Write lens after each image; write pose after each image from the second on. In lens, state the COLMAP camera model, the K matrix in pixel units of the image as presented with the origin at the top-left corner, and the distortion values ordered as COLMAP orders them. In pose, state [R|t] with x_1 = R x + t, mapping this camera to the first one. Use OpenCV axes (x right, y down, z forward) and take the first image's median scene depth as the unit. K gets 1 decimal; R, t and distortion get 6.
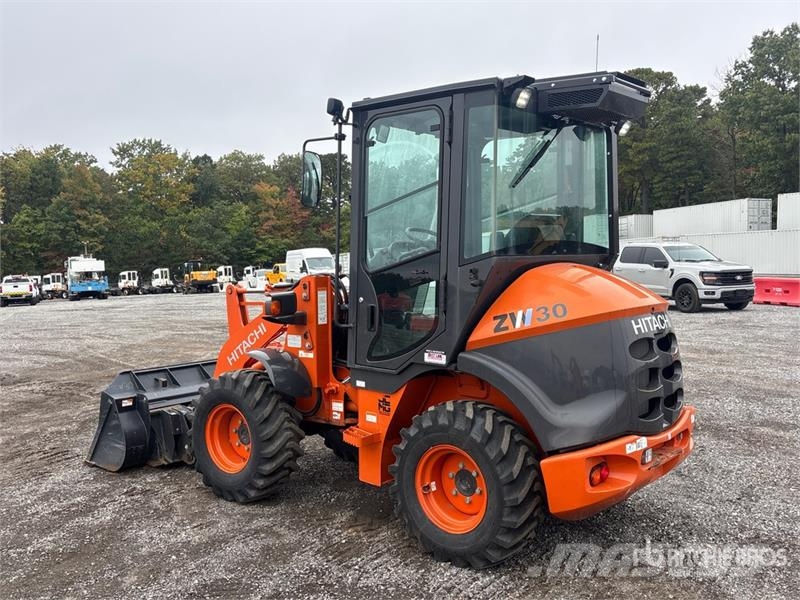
lens RADIAL K [[879.2, 0, 400.0], [0, 879.2, 300.0], [0, 0, 1]] dist [-0.009216, -0.007631]
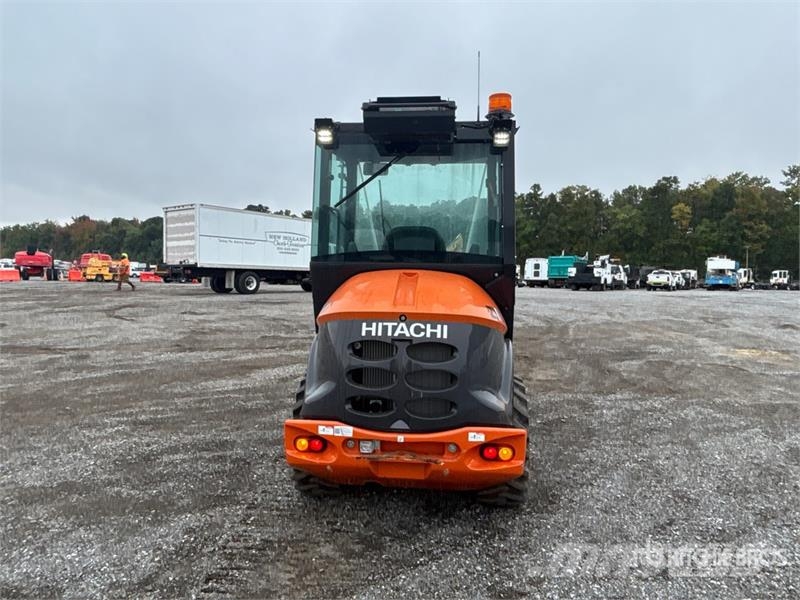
lens RADIAL K [[593.8, 0, 379.9], [0, 593.8, 299.4], [0, 0, 1]] dist [0.005363, 0.000353]
pose [[0.482854, 0.087441, -0.871324, 0.150409], [-0.065384, 0.995825, 0.063702, -0.009025], [0.873257, 0.026212, 0.486555, 0.105631]]
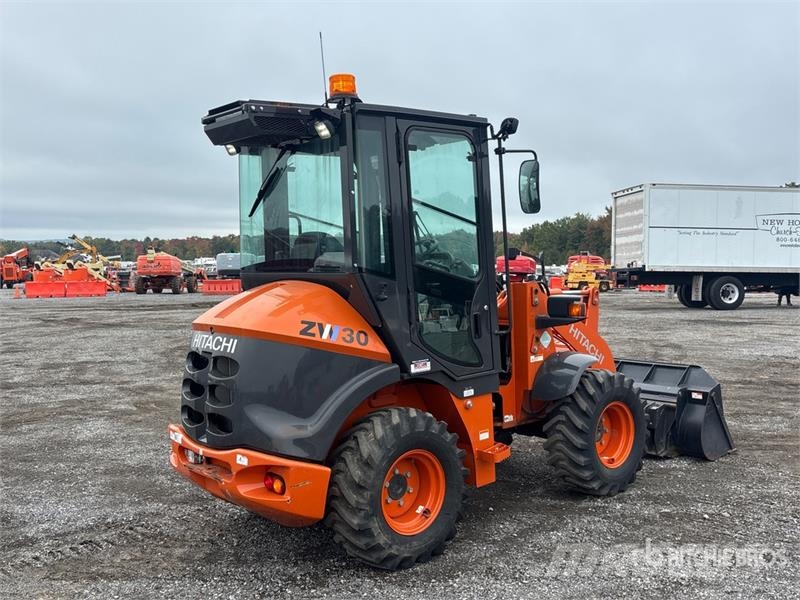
lens RADIAL K [[879.2, 0, 400.0], [0, 879.2, 300.0], [0, 0, 1]] dist [-0.009216, -0.007631]
pose [[-0.290216, 0.071641, -0.954276, 0.204348], [-0.019587, 0.996540, 0.080771, -0.018902], [0.956761, 0.042133, -0.287809, 0.254535]]
